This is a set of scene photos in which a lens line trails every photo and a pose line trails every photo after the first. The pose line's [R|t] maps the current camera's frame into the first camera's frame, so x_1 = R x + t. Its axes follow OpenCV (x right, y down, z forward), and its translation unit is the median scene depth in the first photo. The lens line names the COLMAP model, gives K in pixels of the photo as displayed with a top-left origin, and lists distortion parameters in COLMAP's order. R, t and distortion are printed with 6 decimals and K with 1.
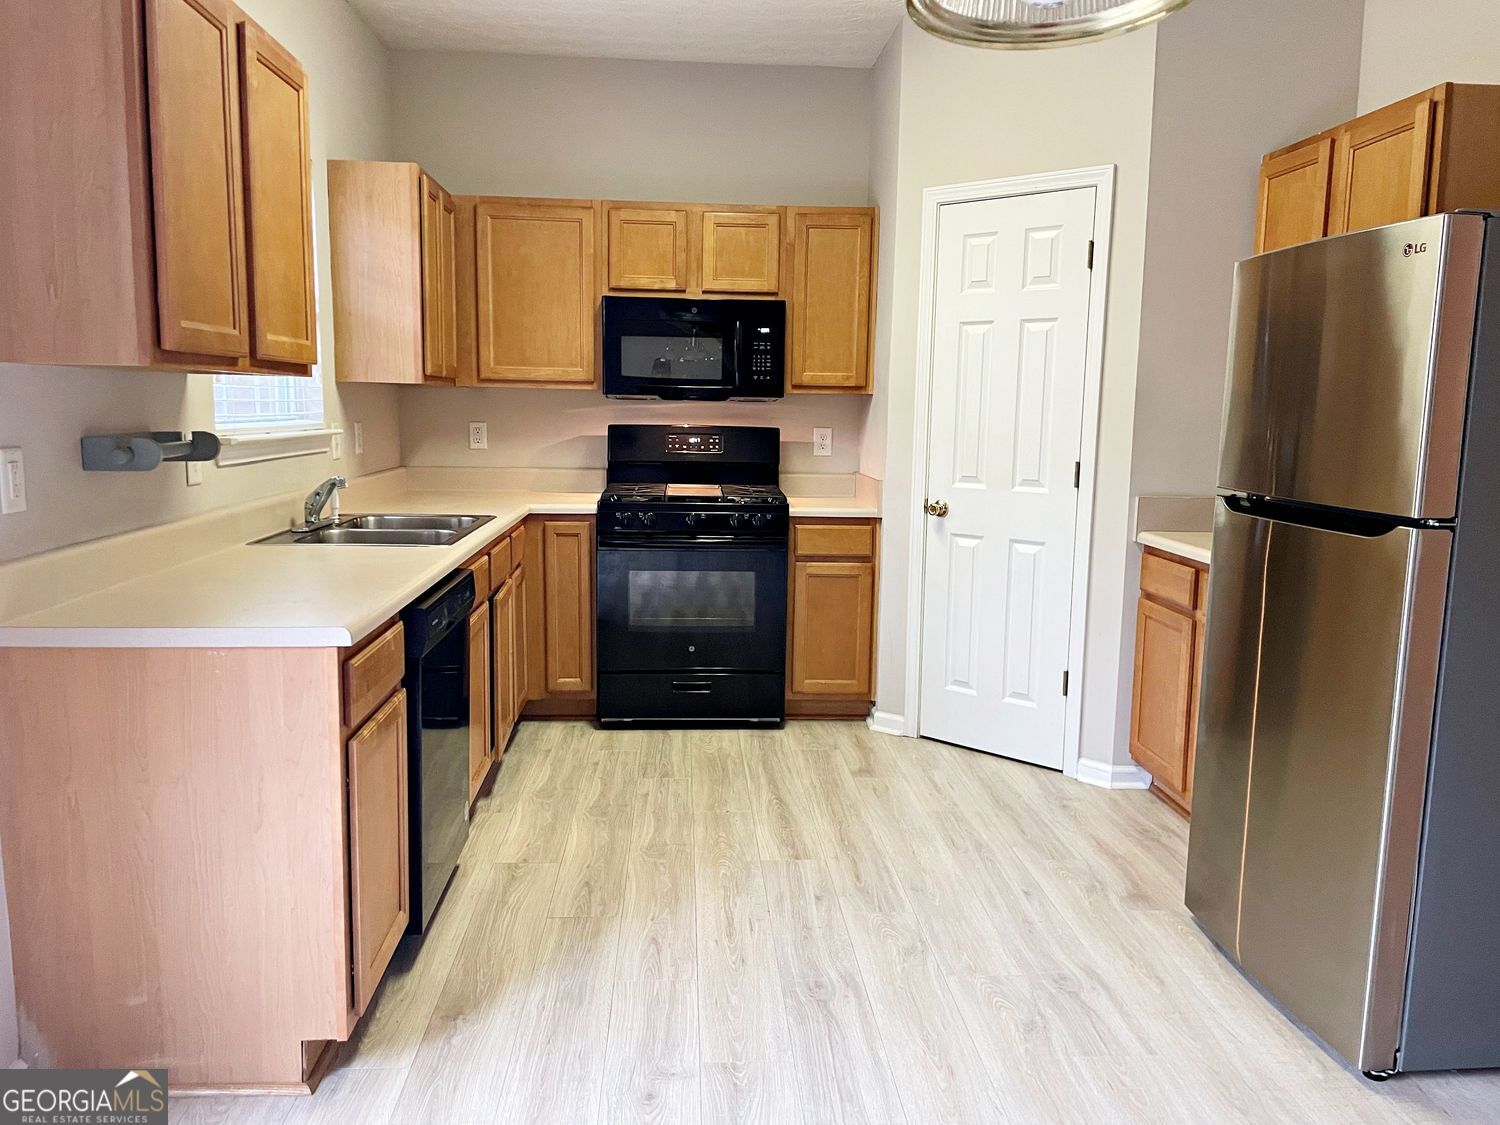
lens RADIAL K [[1126.0, 0, 746.1], [0, 1126.0, 552.2], [0, 0, 1]] dist [0.077322, -0.086855]
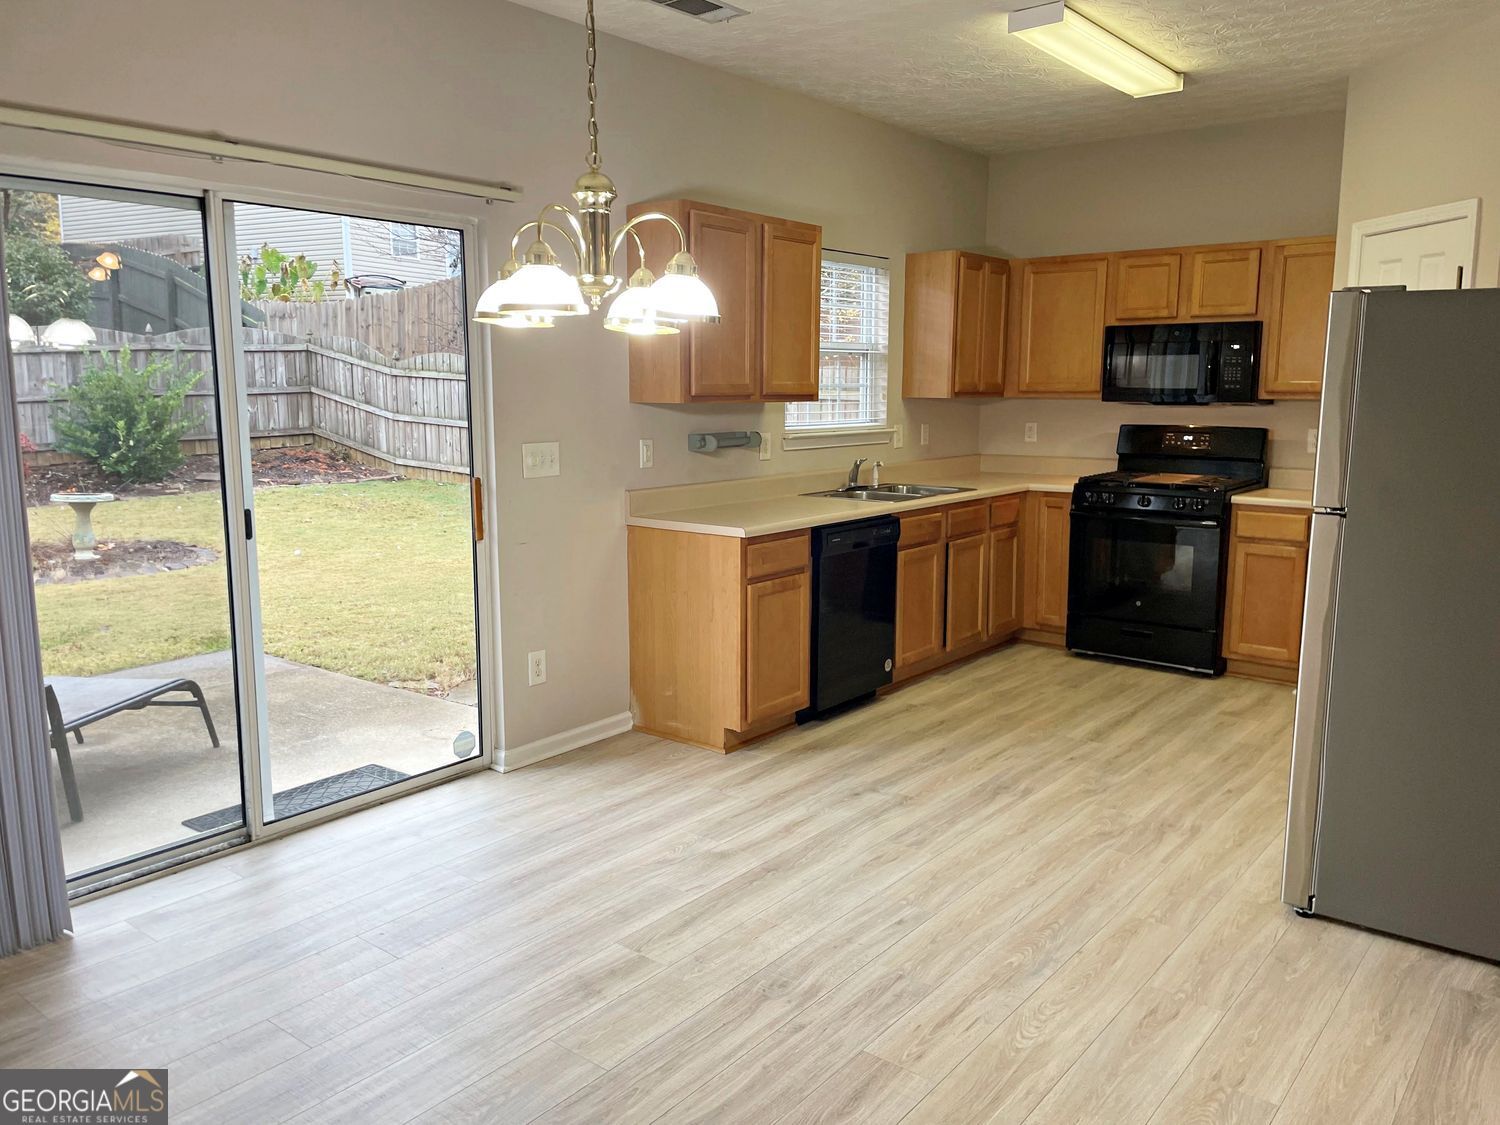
lens RADIAL K [[1126.0, 0, 751.6], [0, 1126.0, 537.6], [0, 0, 1]] dist [0.077322, -0.086855]
pose [[0.740516, 0.077261, -0.667583, 0.592332], [-0.078767, 0.996501, 0.027956, 0.013977], [0.667407, 0.031882, 0.744010, -0.298969]]
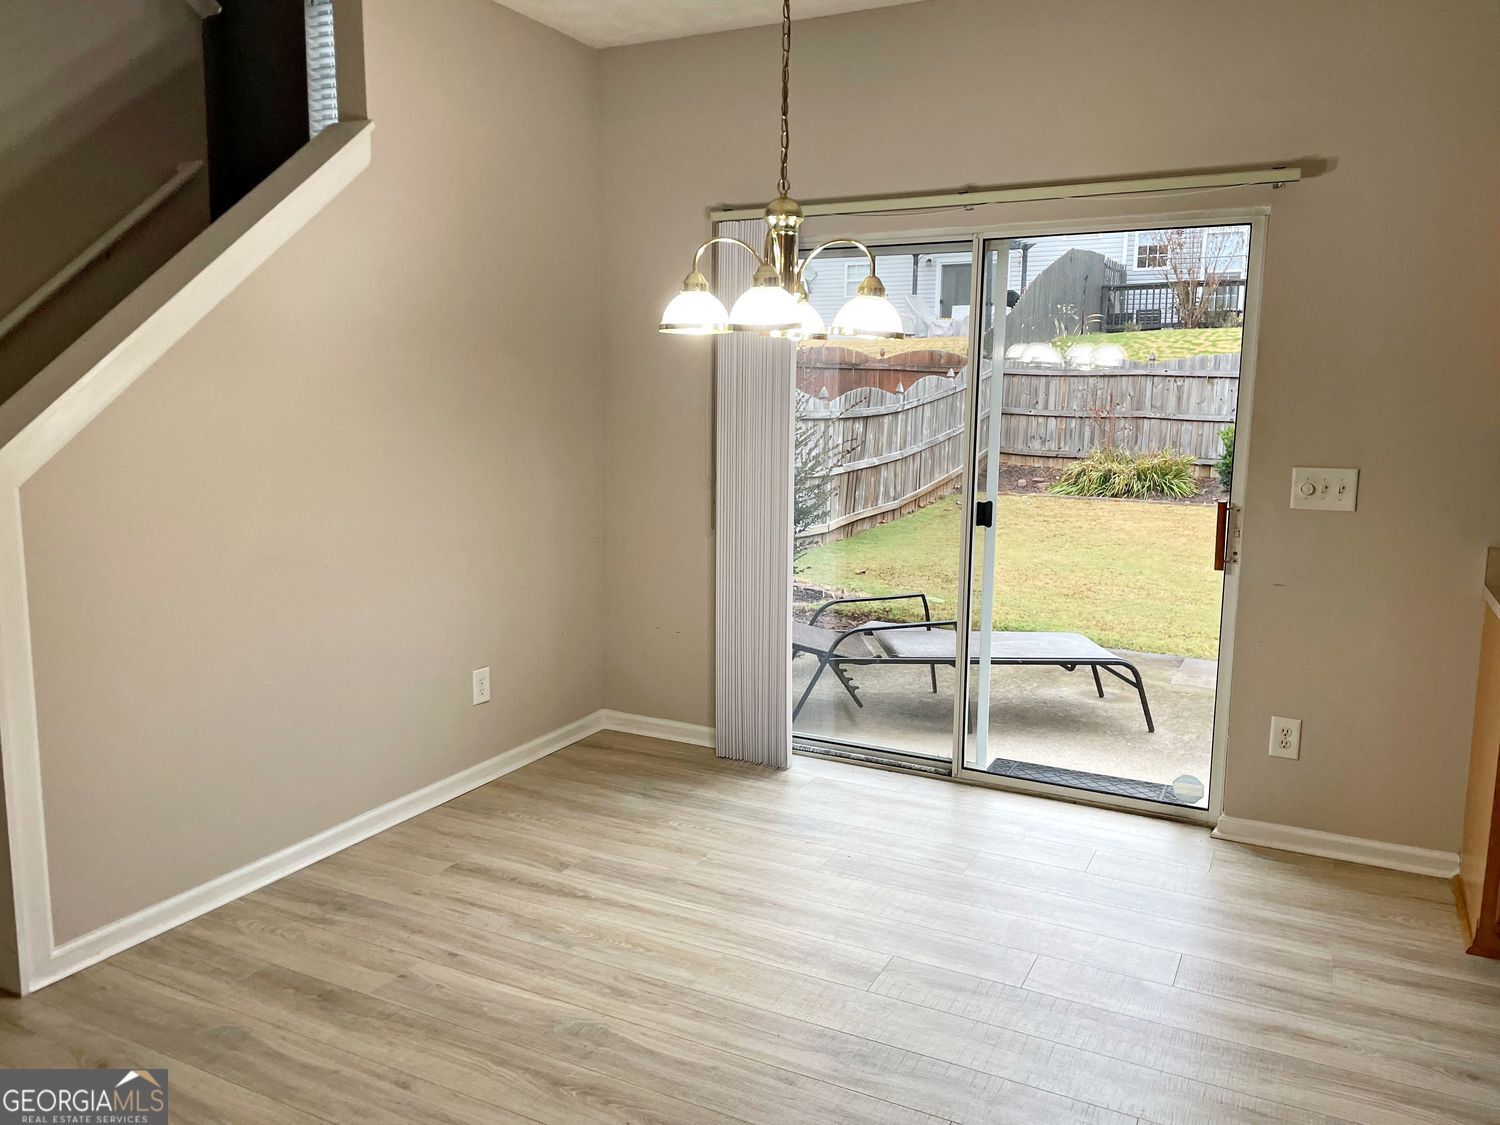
lens RADIAL K [[1126.0, 0, 755.8], [0, 1126.0, 528.0], [0, 0, 1]] dist [0.077322, -0.086855]
pose [[-0.499535, 0.086082, -0.862006, 0.716461], [-0.136303, 0.974847, 0.176339, -0.091214], [0.855504, 0.205581, -0.475237, 0.493110]]
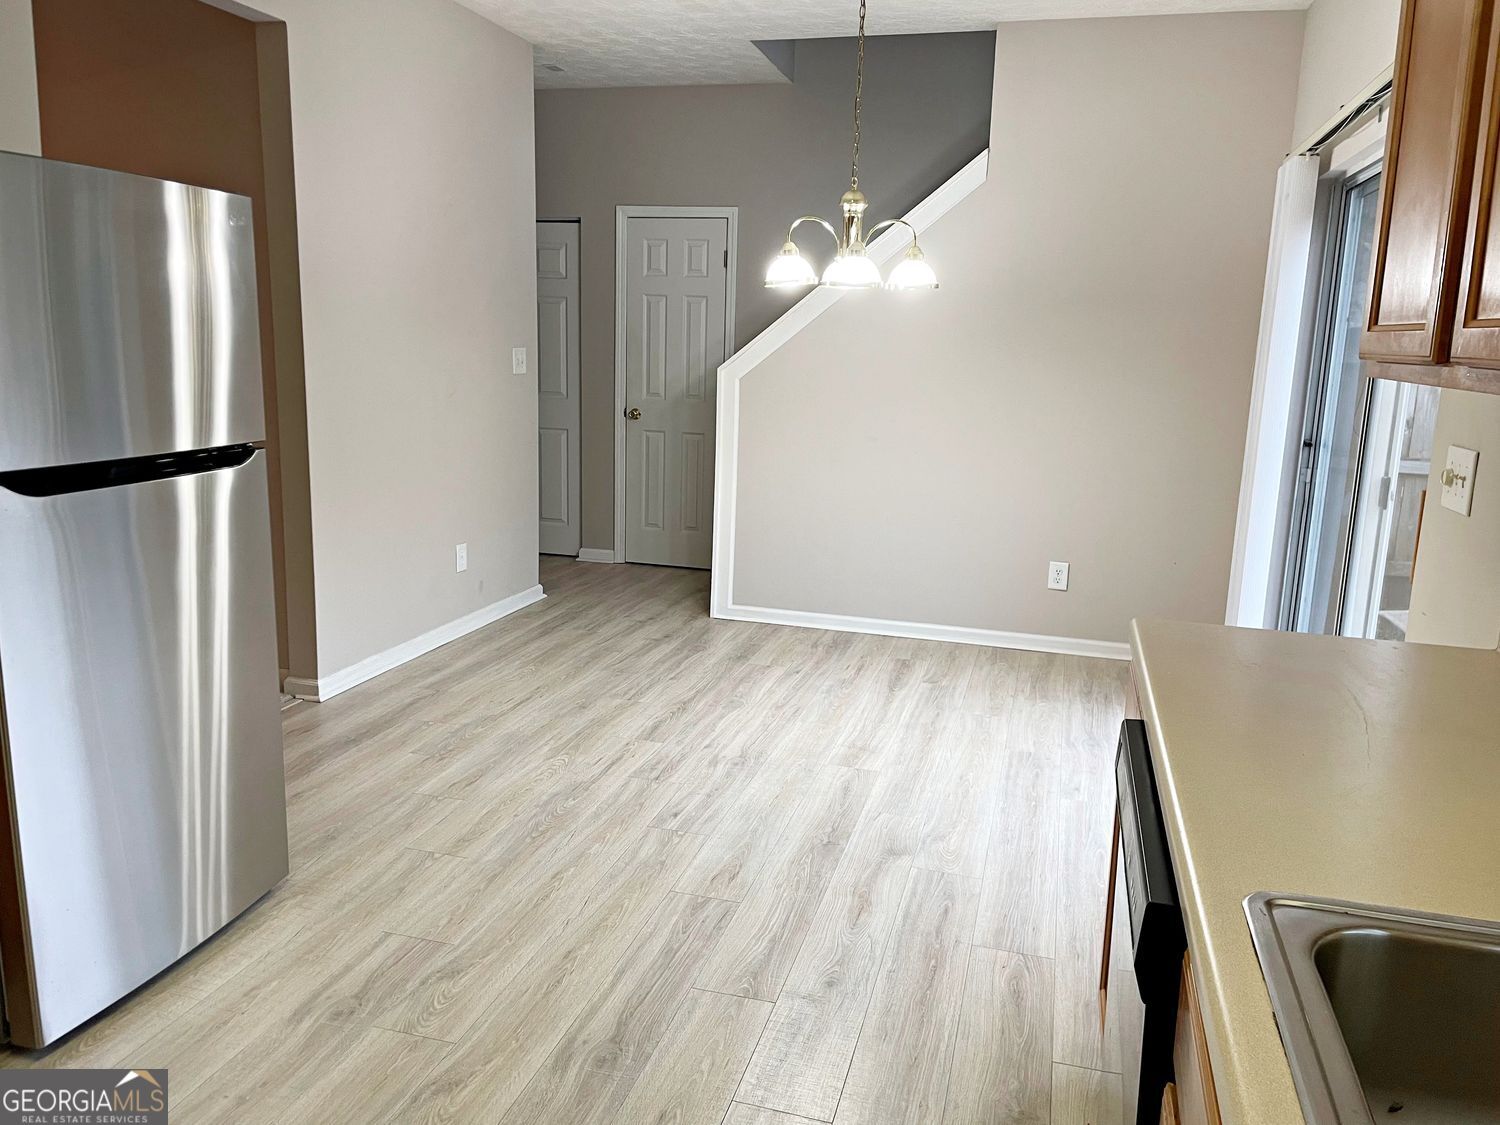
lens RADIAL K [[1126.0, 0, 759.8], [0, 1126.0, 557.5], [0, 0, 1]] dist [0.077322, -0.086855]
pose [[-0.947294, -0.106400, 0.302180, -0.191815], [-0.004045, 0.947133, 0.320815, -0.181746], [-0.320339, 0.302684, -0.897644, 1.159210]]
